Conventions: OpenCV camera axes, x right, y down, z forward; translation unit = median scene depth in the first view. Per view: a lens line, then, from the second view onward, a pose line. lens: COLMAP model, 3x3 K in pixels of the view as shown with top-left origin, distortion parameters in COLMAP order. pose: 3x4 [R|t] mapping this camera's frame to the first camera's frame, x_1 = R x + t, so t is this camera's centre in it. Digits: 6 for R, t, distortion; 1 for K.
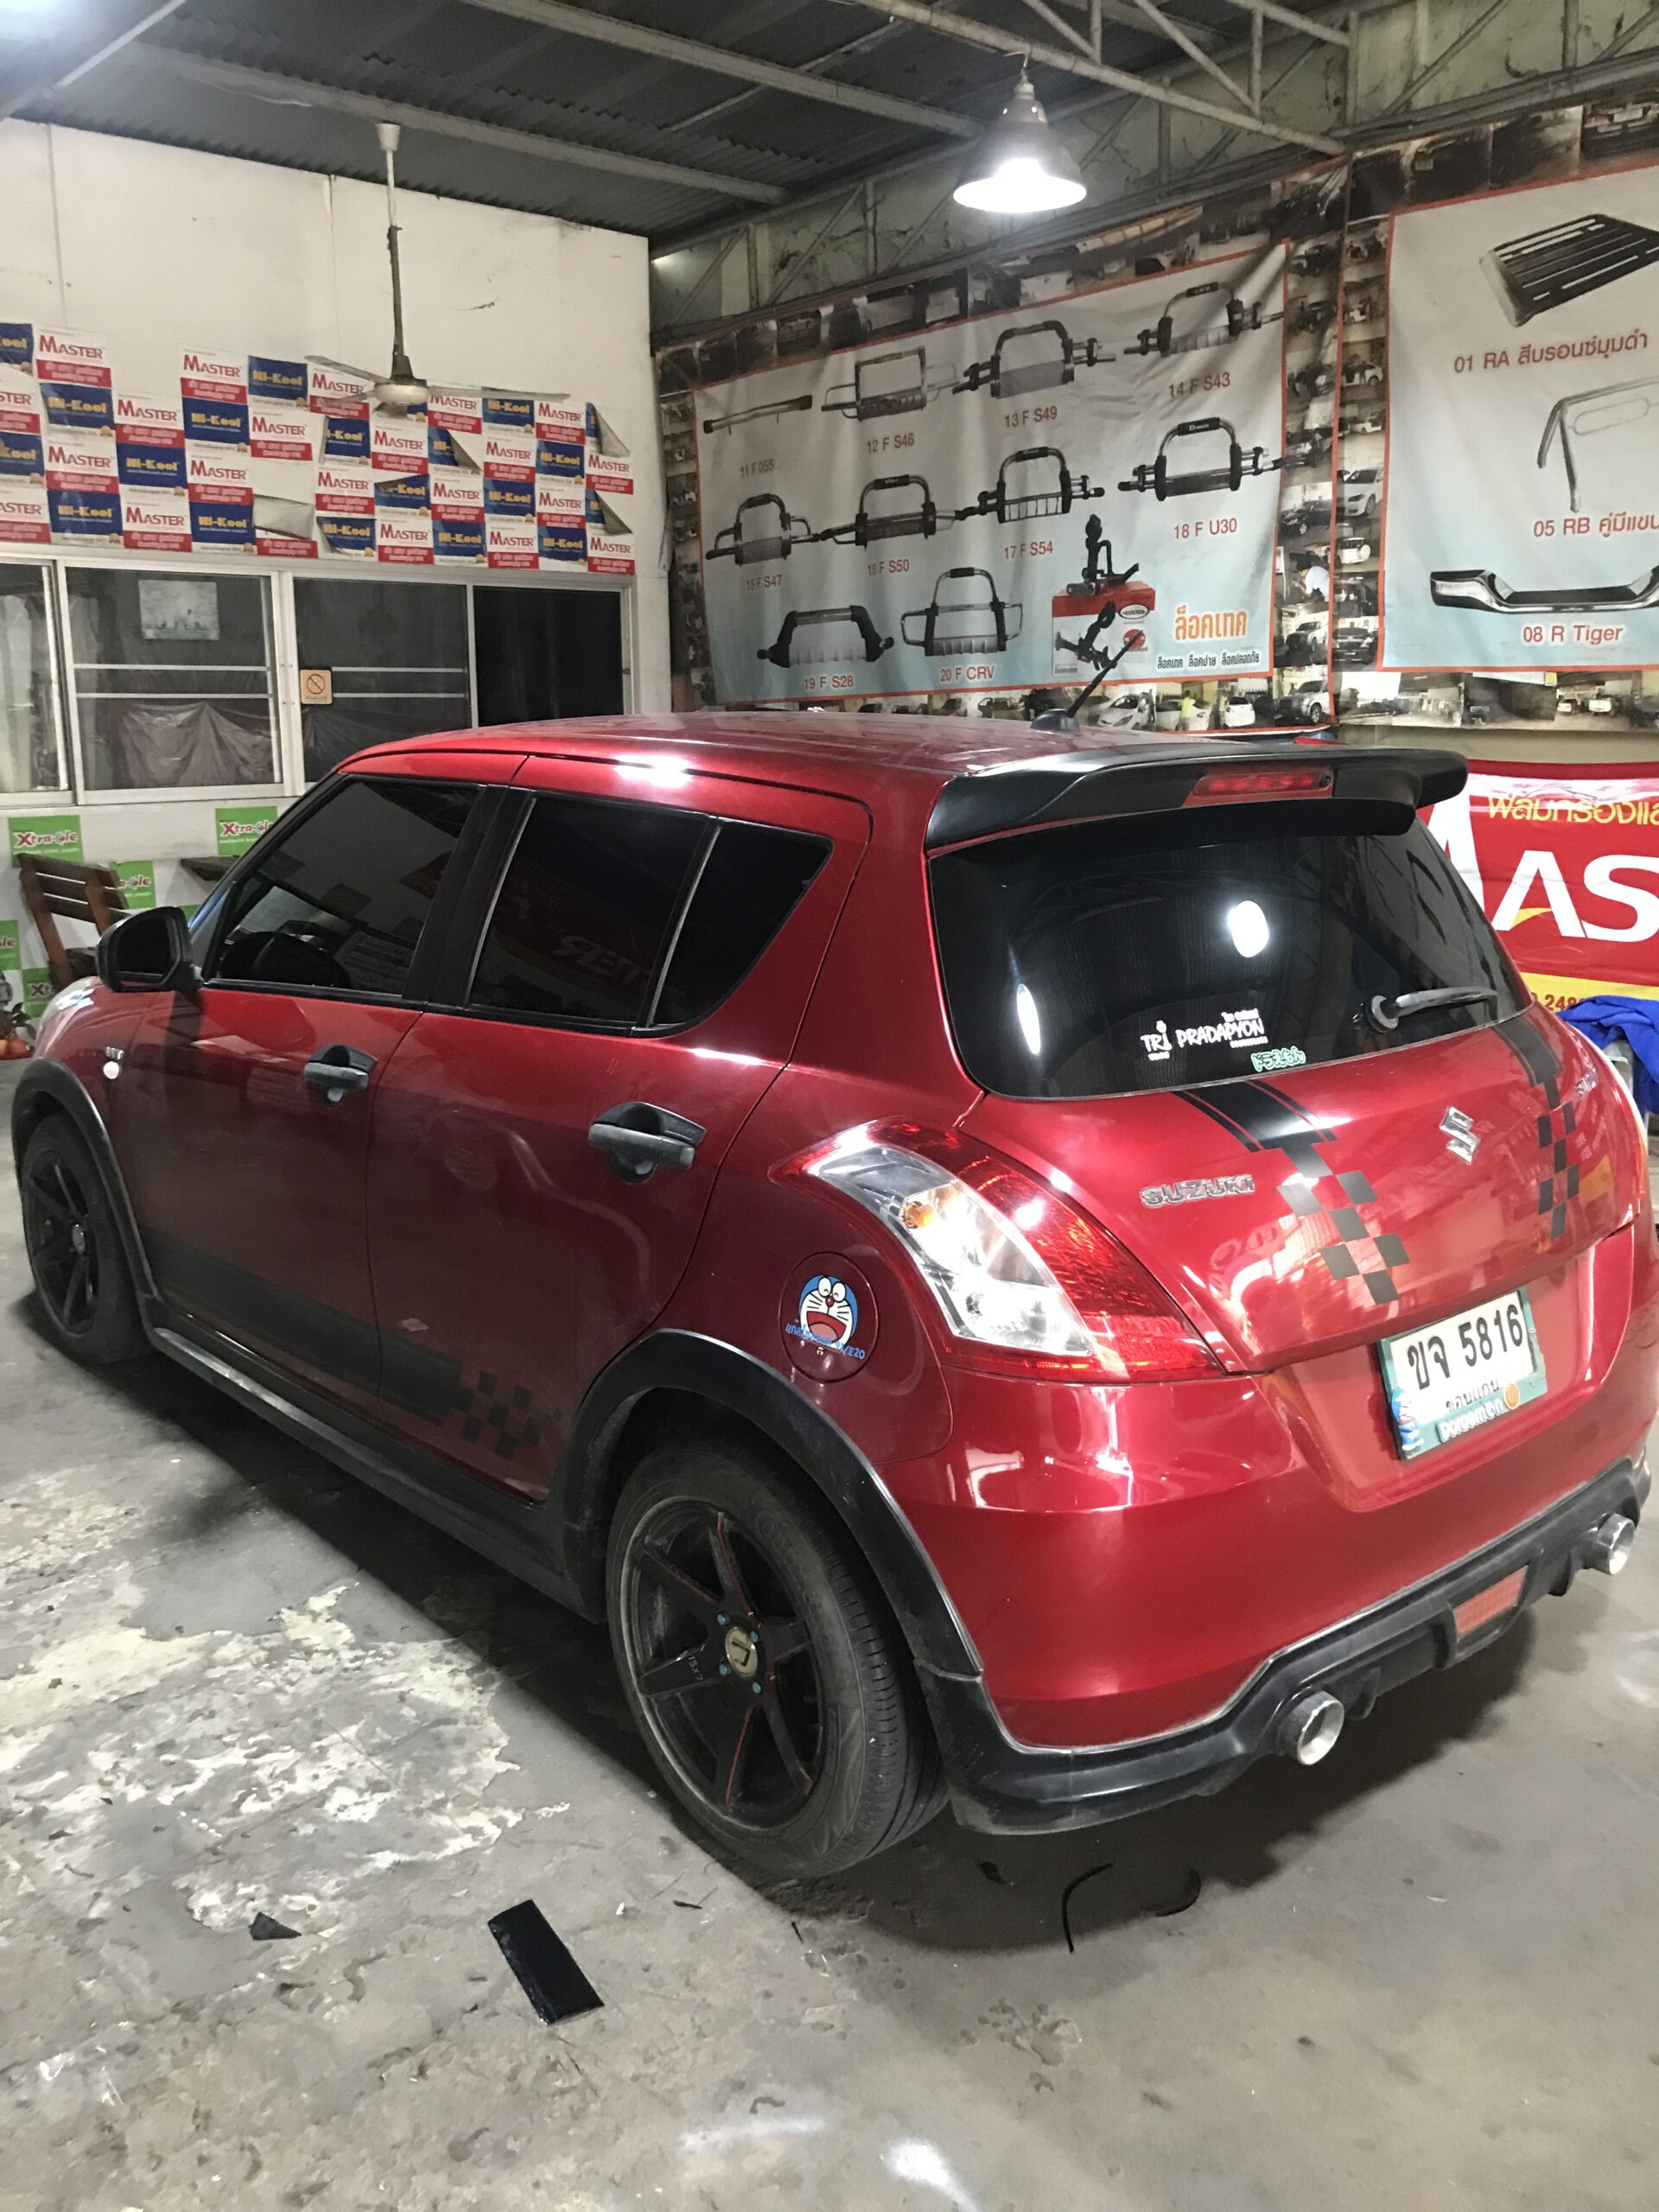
lens RADIAL K [[1839.7, 0, 840.5], [0, 1839.7, 1104.9], [0, 0, 1]] dist [-0.008237, 0.028903]
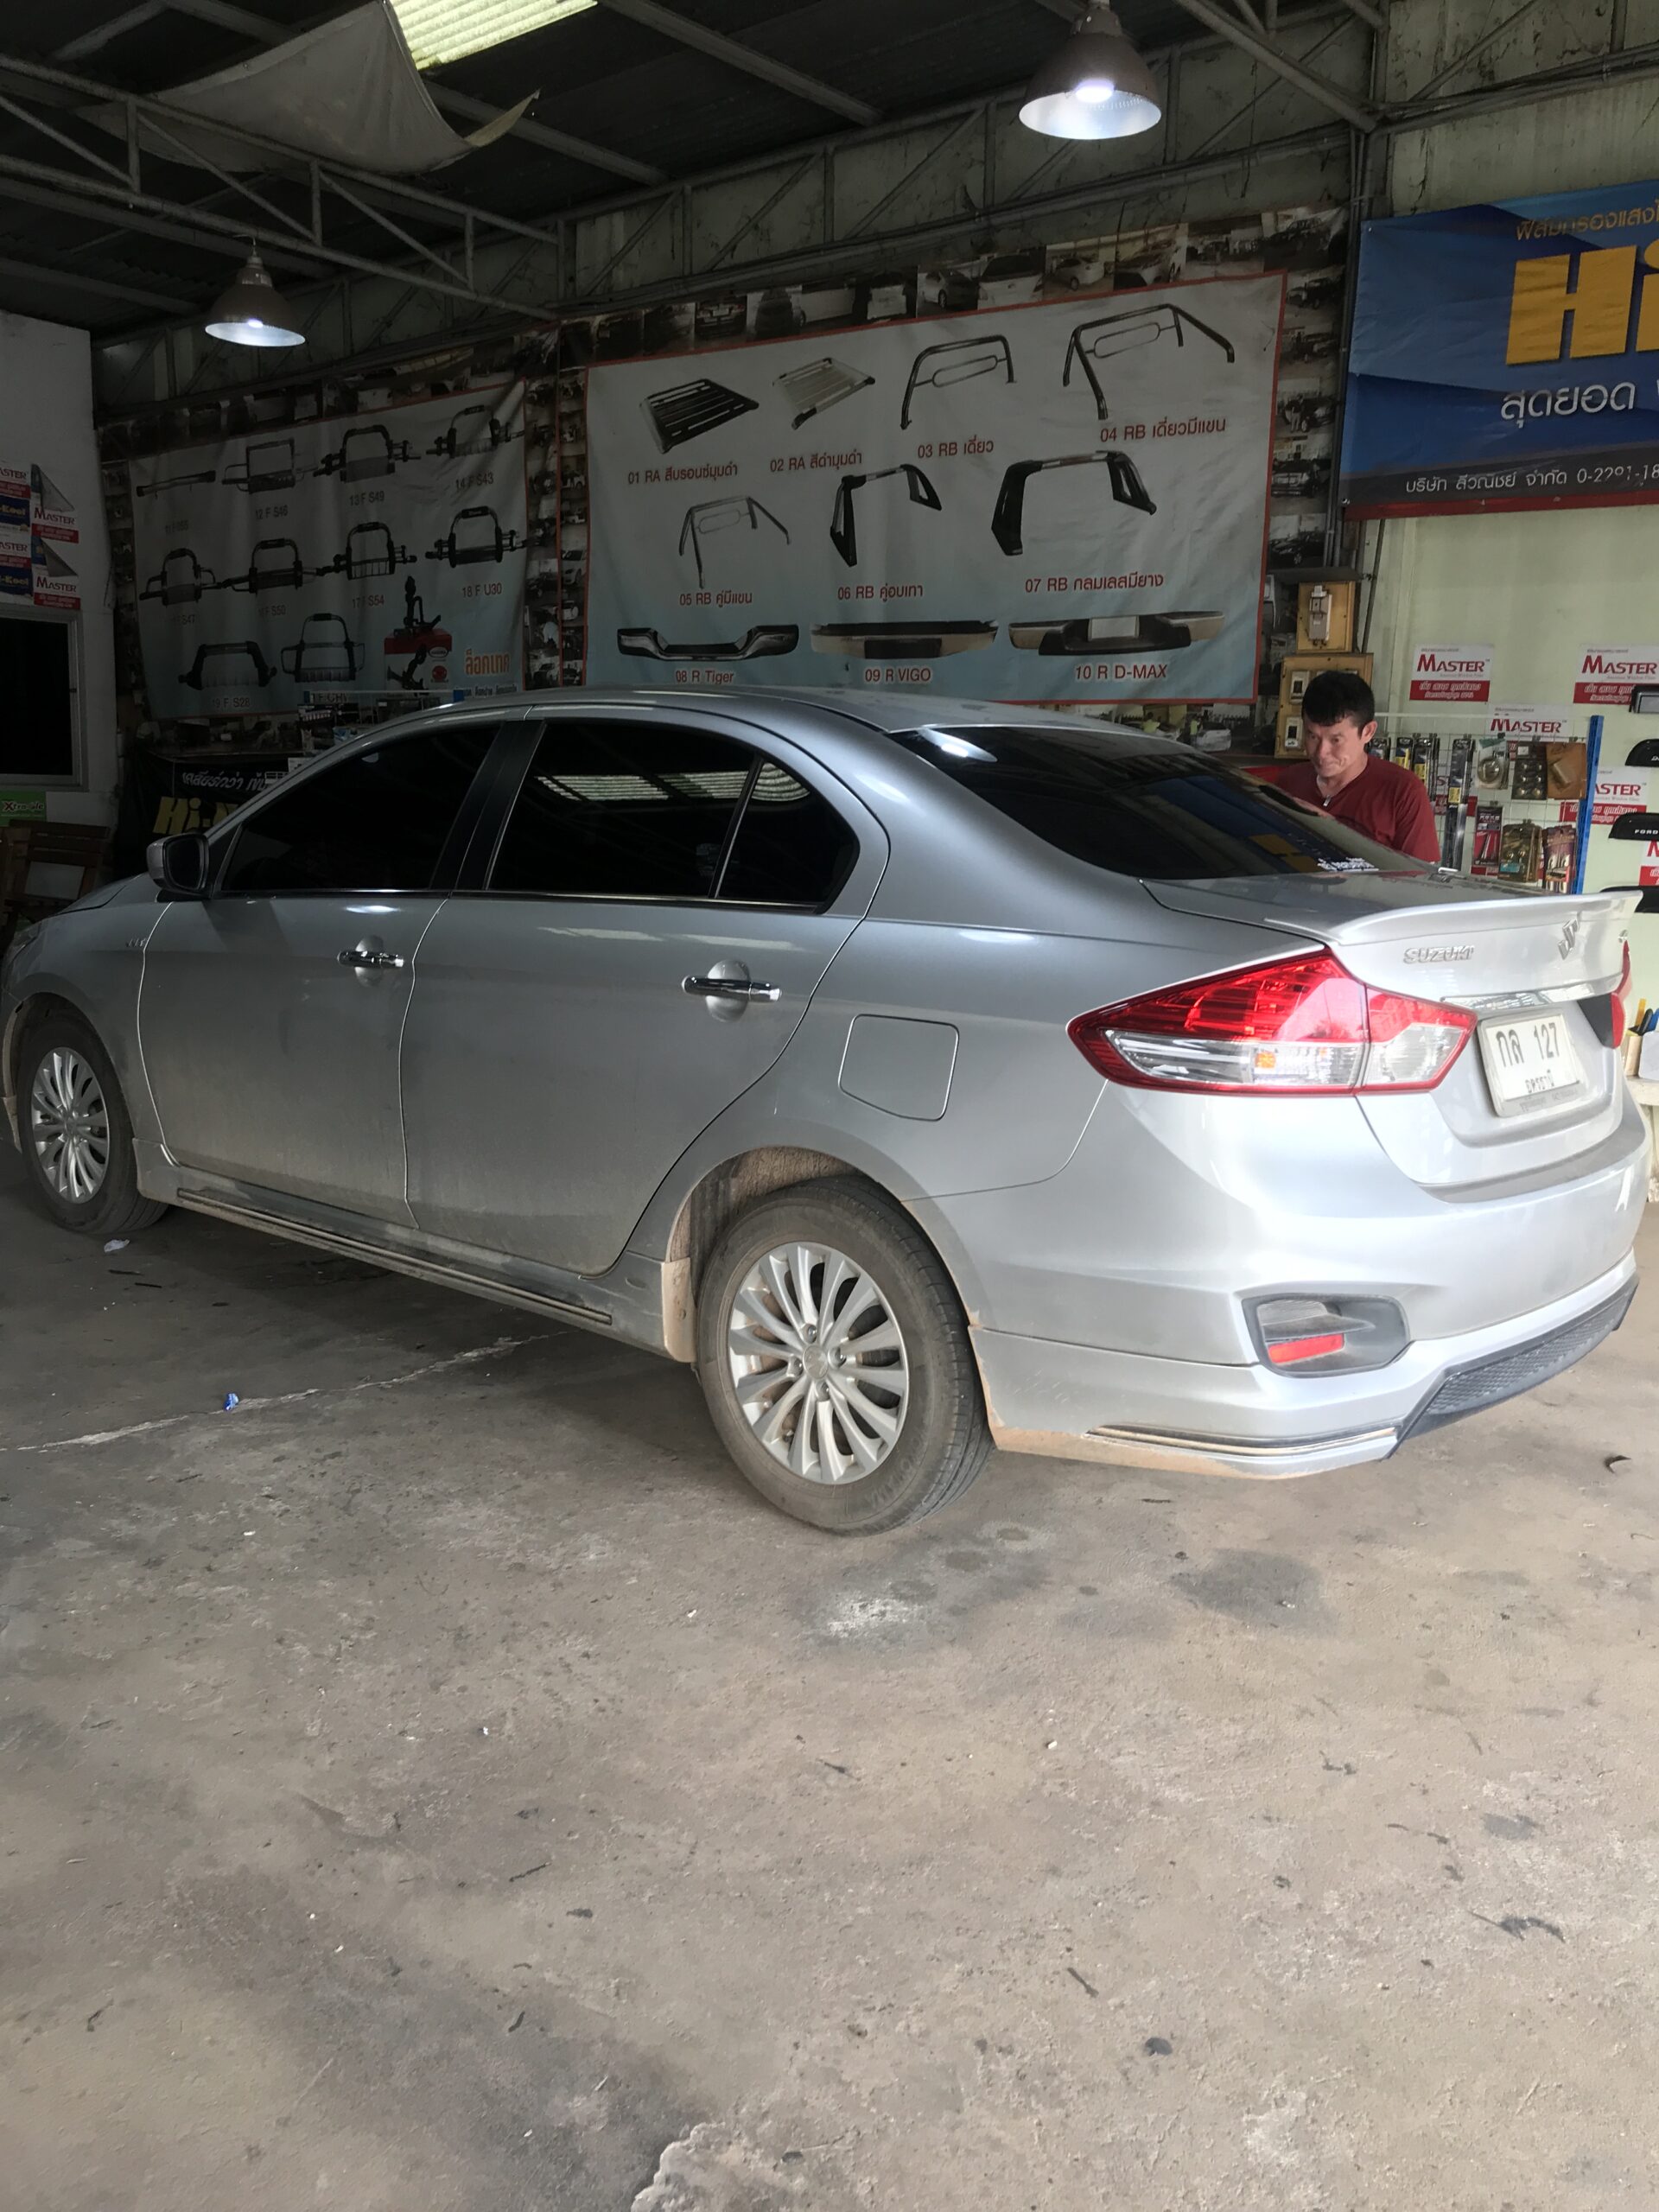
lens RADIAL K [[1839.7, 0, 847.9], [0, 1839.7, 1105.3], [0, 0, 1]] dist [-0.008237, 0.028903]
pose [[0.985822, 0.007982, 0.167604, 0.230453], [-0.000571, 0.999022, -0.044219, 0.105213], [-0.167793, 0.043496, 0.984862, -0.300597]]
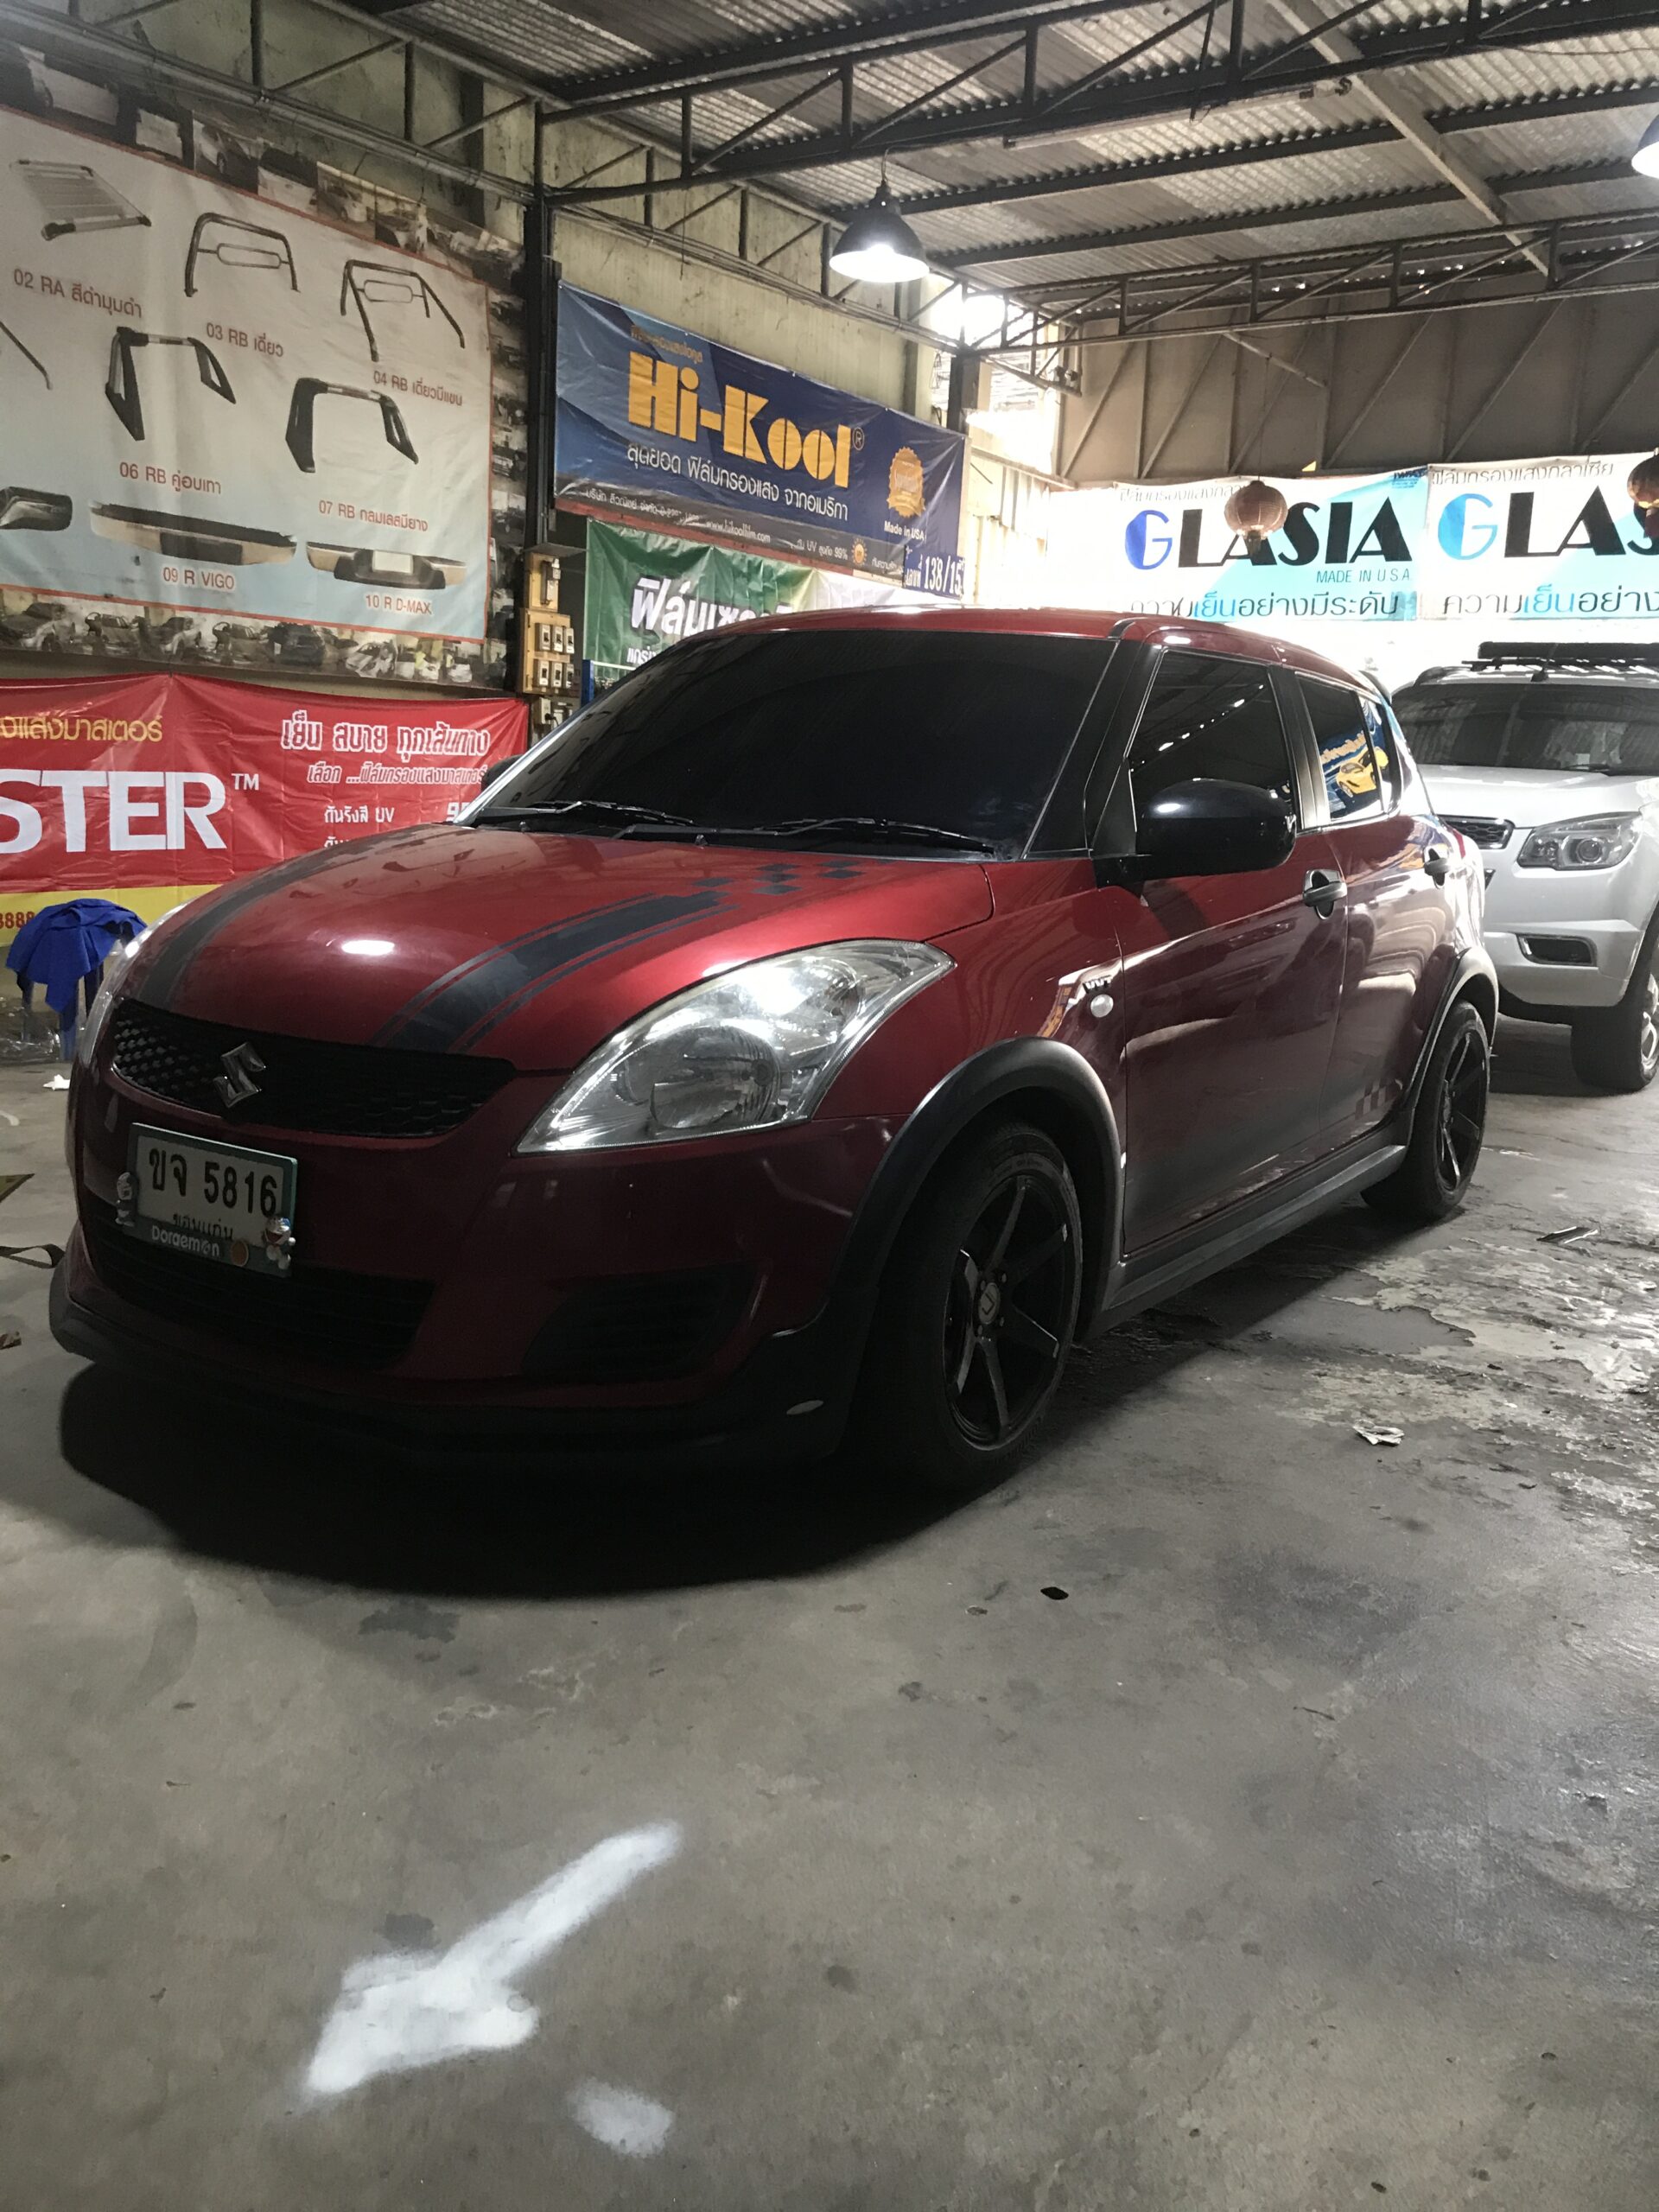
lens RADIAL K [[1839.7, 0, 846.6], [0, 1839.7, 1092.4], [0, 0, 1]] dist [-0.008237, 0.028903]
pose [[-0.253334, -0.175507, 0.951325, -0.592838], [0.171553, 0.959667, 0.222730, -0.092222], [-0.952046, 0.219627, -0.213007, 0.677712]]
